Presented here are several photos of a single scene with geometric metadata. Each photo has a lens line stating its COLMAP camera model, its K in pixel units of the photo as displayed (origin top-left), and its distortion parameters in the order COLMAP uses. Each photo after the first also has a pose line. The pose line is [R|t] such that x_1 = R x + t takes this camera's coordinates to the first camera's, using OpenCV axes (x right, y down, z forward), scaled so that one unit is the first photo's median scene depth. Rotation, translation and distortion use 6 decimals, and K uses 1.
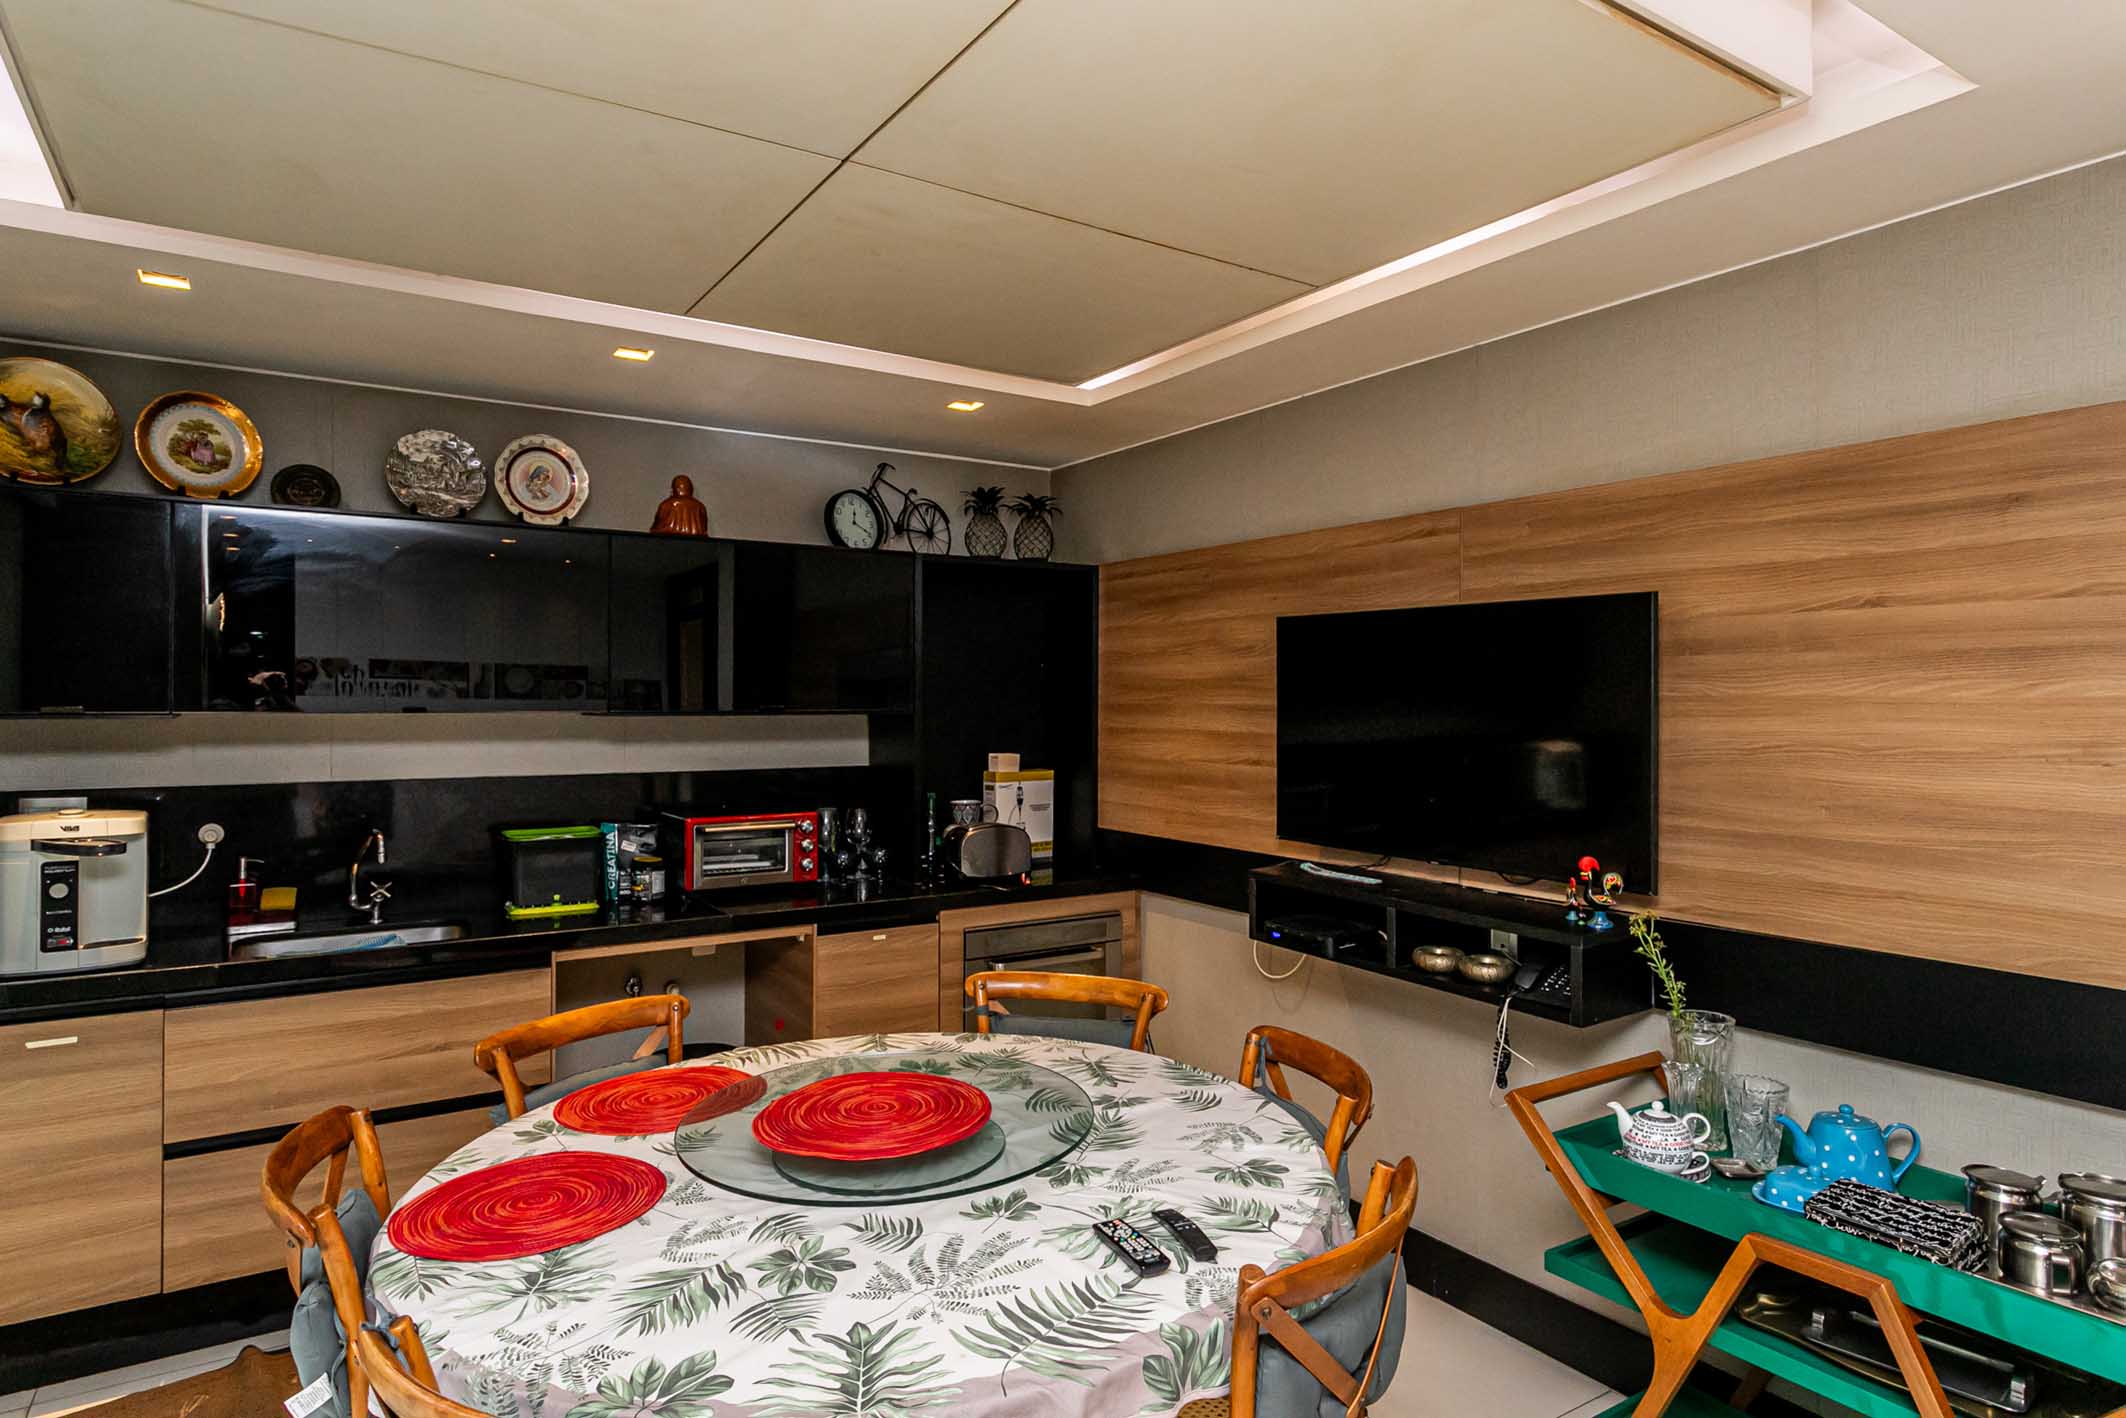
lens RADIAL K [[1216.9, 0, 1064.3], [0, 1216.9, 685.2], [0, 0, 1]] dist [-0.001582, 0.001630]
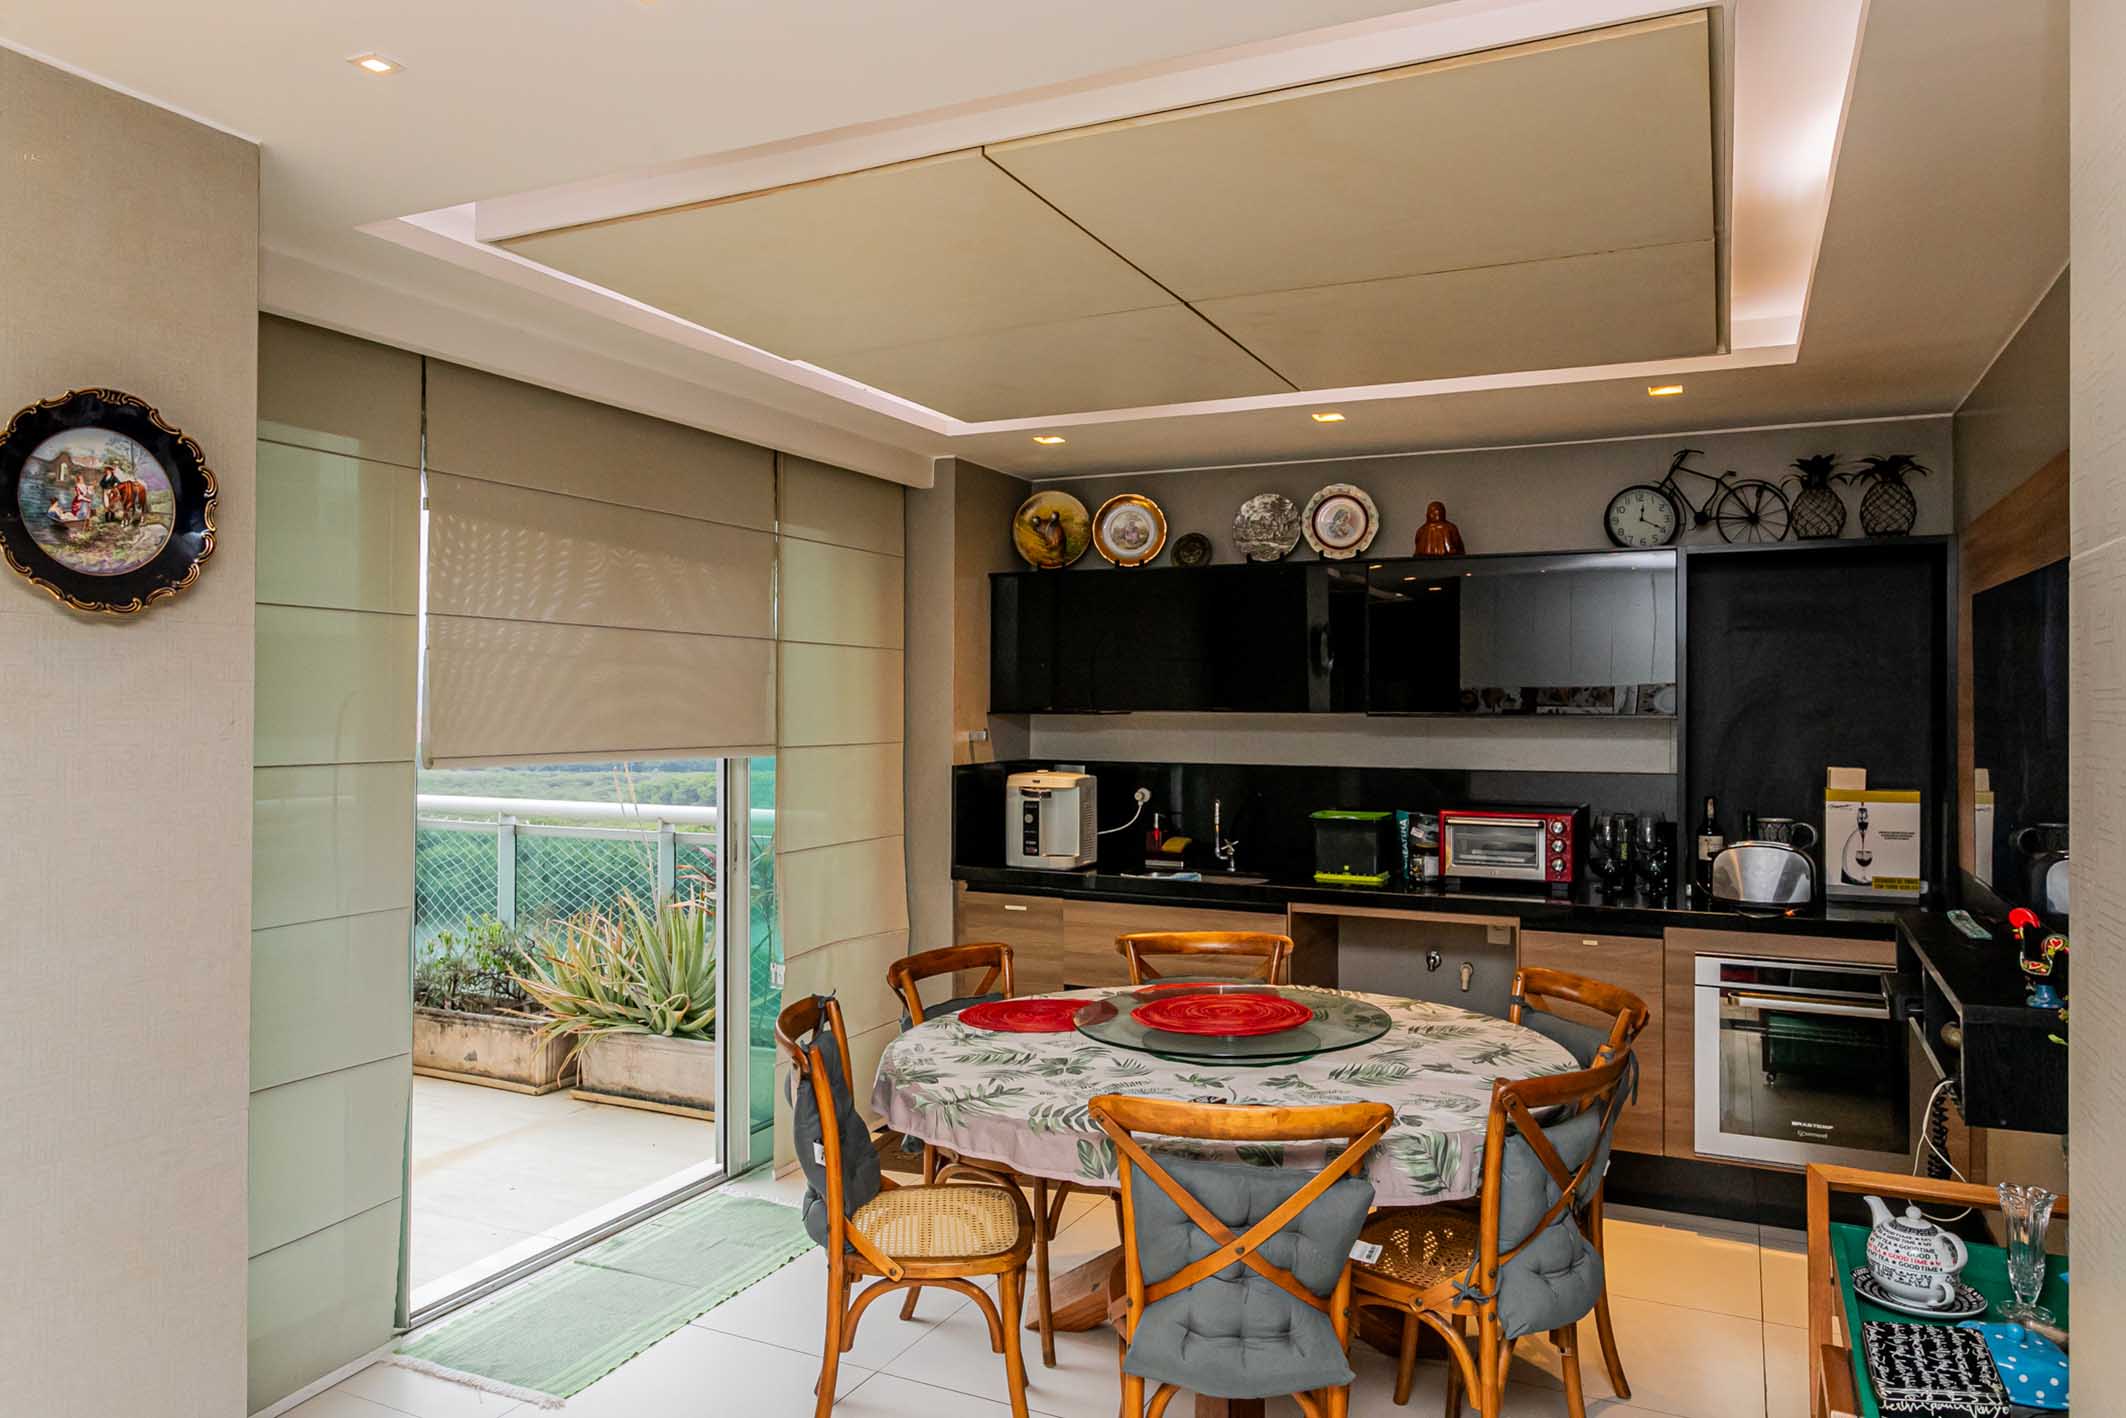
lens RADIAL K [[1400.1, 0, 1063.0], [0, 1400.1, 709.0], [0, 0, 1]] dist [-0.000540, 0.000756]
pose [[0.522724, 0.002002, -0.852500, 0.662597], [0.005972, 0.999964, 0.006011, 0.007930], [0.852481, -0.008233, 0.522693, 0.041809]]
